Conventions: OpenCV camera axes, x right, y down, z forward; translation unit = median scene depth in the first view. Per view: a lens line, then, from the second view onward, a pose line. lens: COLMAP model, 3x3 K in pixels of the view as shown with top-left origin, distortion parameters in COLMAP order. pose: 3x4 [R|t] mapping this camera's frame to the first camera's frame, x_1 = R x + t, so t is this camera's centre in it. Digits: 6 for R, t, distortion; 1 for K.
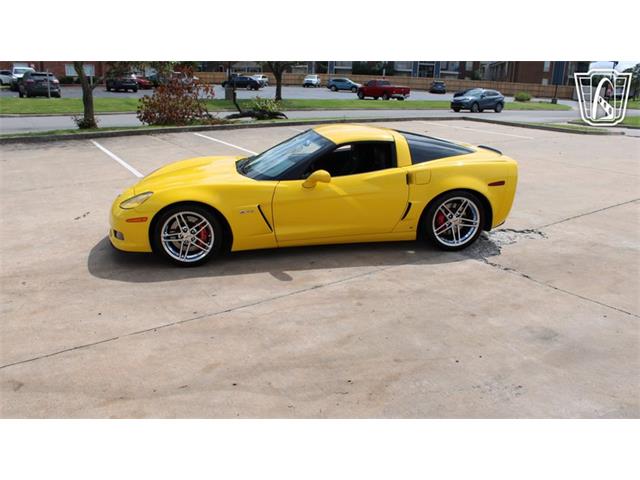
lens RADIAL K [[527.5, 0, 319.2], [0, 527.5, 236.5], [0, 0, 1]] dist [-0.153459, 0.124881]
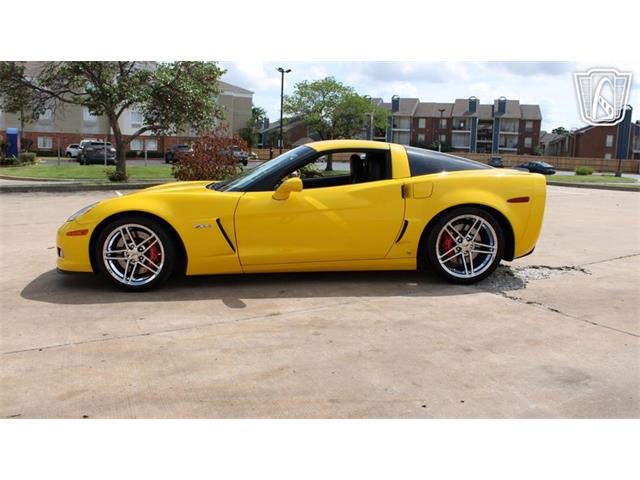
lens RADIAL K [[527.5, 0, 319.4], [0, 527.5, 241.7], [0, 0, 1]] dist [-0.153459, 0.124881]
pose [[0.993597, 0.011338, -0.112415, 0.128958], [-0.026835, 0.990163, -0.137322, 0.080197], [0.109752, 0.139459, 0.984127, 0.194011]]
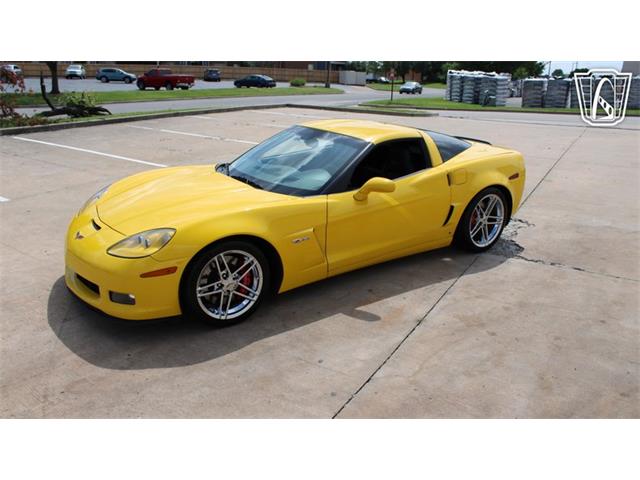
lens RADIAL K [[527.5, 0, 320.6], [0, 527.5, 239.1], [0, 0, 1]] dist [-0.153459, 0.124881]
pose [[0.904580, -0.126278, 0.407173, -0.393898], [0.115496, 0.991995, 0.051063, -0.077935], [-0.410361, 0.000836, 0.911923, 0.274280]]
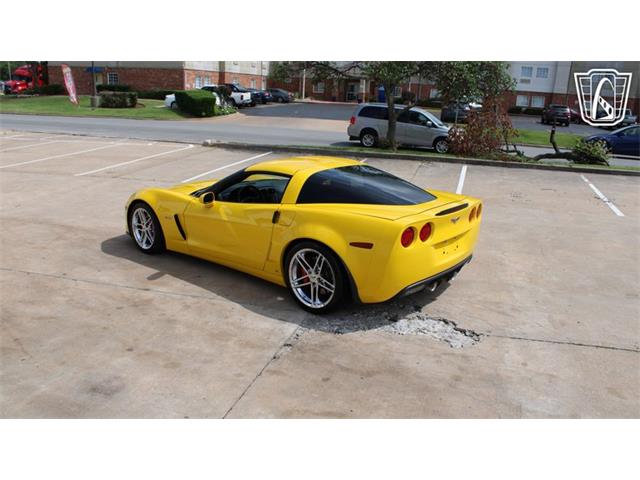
lens RADIAL K [[527.5, 0, 317.0], [0, 527.5, 242.4], [0, 0, 1]] dist [-0.153459, 0.124881]
pose [[0.636720, 0.212488, -0.741240, 0.884187], [-0.247738, 0.966690, 0.064311, -0.140777], [0.730215, 0.142686, 0.668152, 0.439129]]
